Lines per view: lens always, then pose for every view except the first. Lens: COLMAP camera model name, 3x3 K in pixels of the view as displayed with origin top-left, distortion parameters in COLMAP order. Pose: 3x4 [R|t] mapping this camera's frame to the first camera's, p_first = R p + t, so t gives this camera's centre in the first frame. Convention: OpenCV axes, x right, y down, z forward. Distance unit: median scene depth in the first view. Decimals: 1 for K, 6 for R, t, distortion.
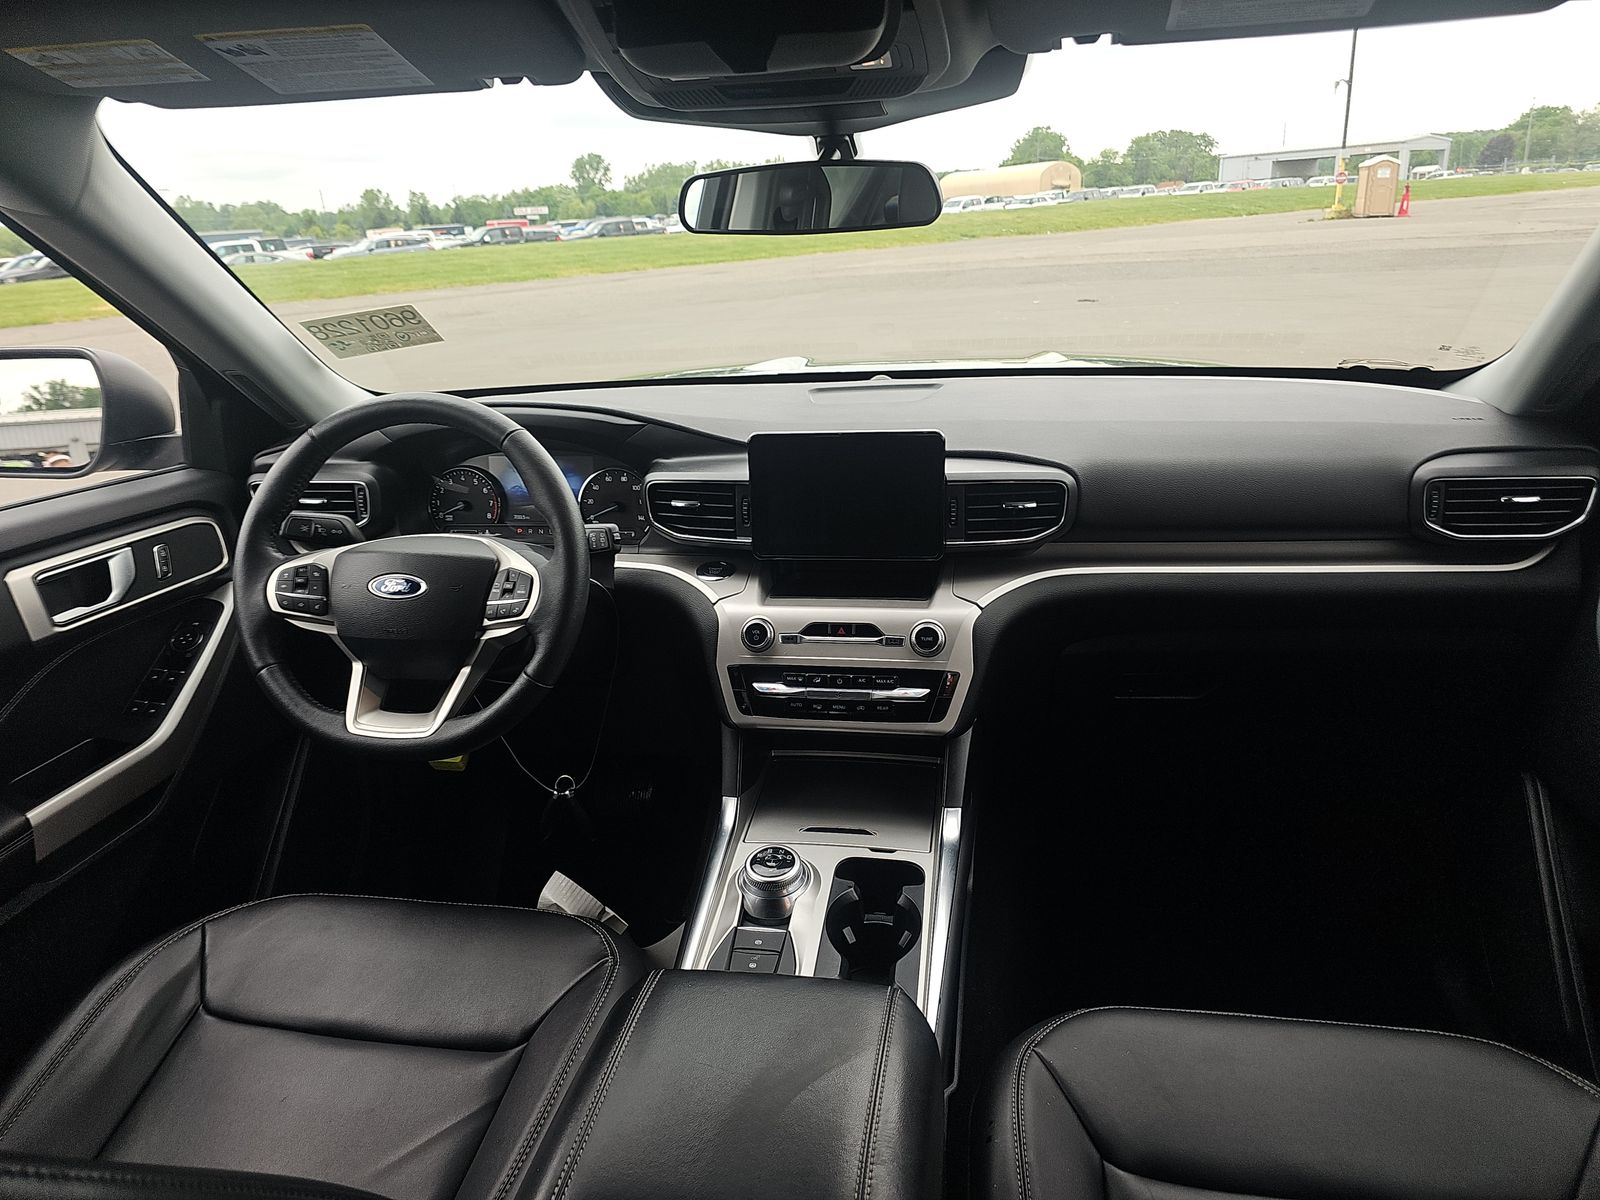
lens RADIAL K [[1061.8, 0, 783.6], [0, 1061.8, 585.2], [0, 0, 1]] dist [0.108136, -0.146343]
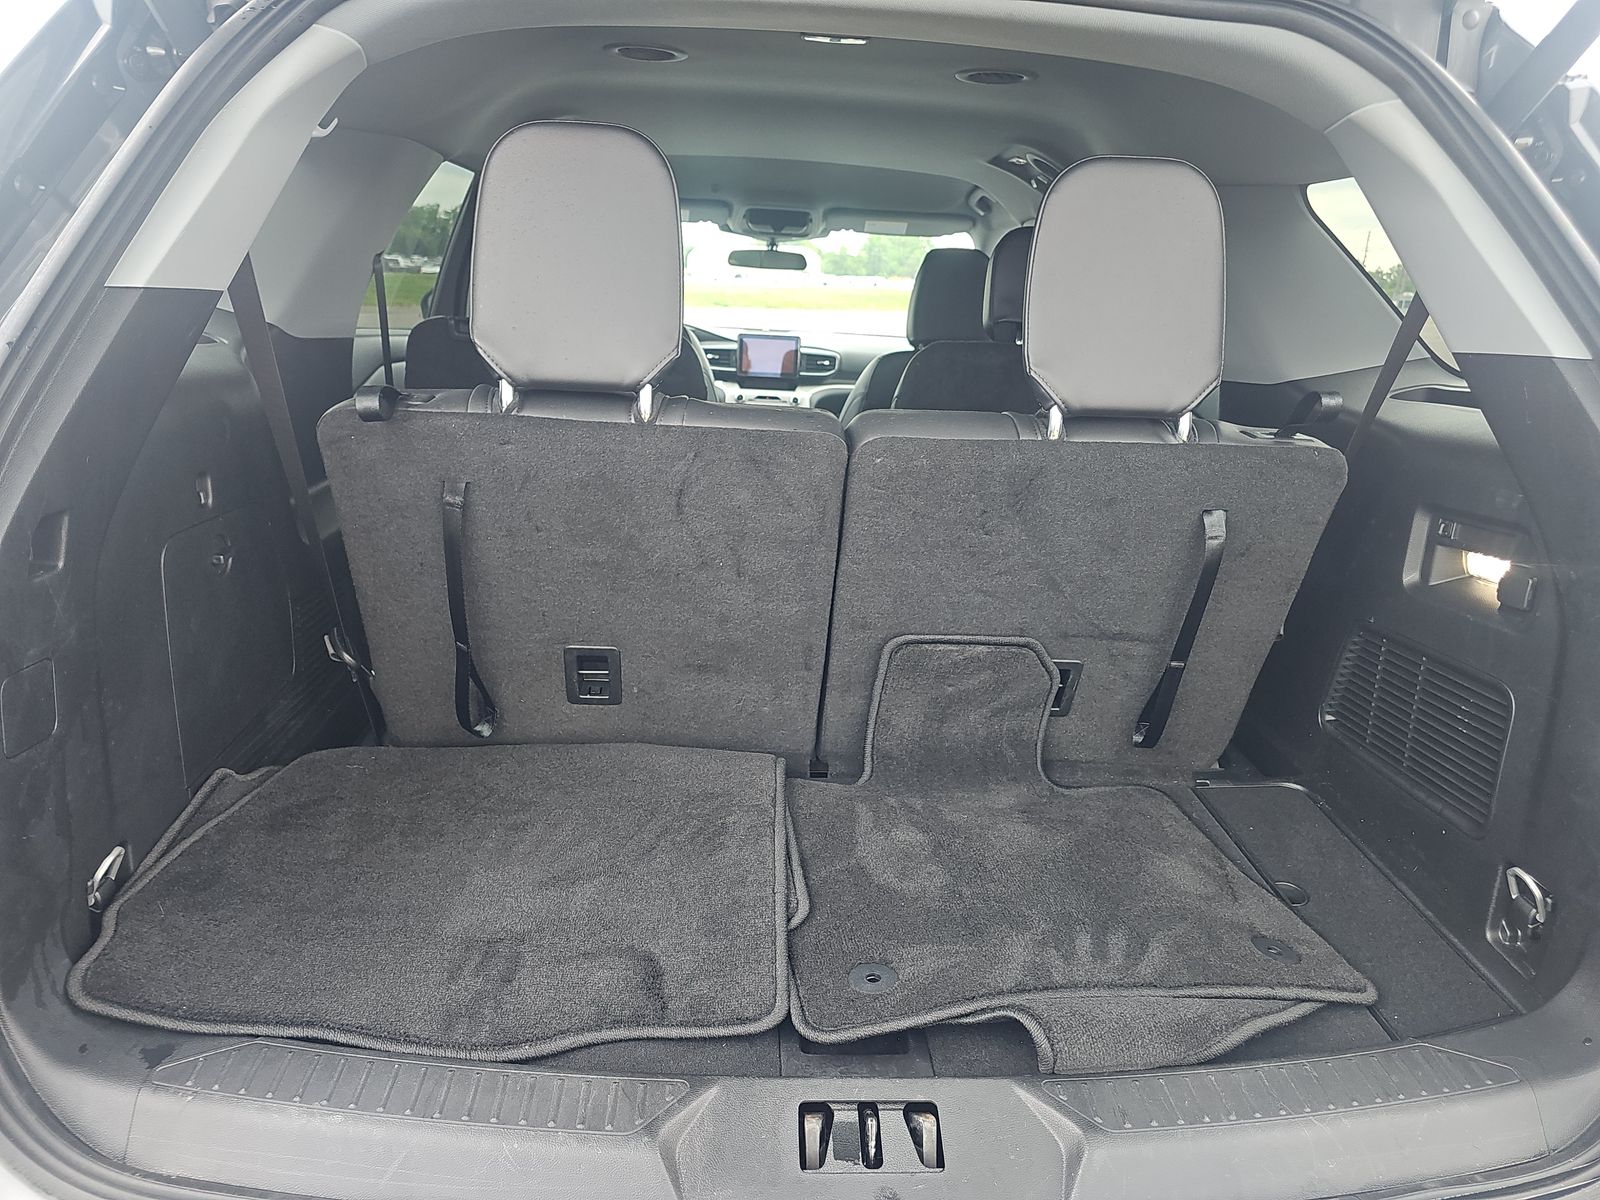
lens RADIAL K [[1061.8, 0, 783.6], [0, 1061.8, 585.2], [0, 0, 1]] dist [0.108136, -0.146343]
pose [[0.971378, 0.028871, 0.235778, -0.634612], [-0.015673, 0.998213, -0.057657, 0.788692], [-0.237022, 0.052311, 0.970095, -2.056656]]
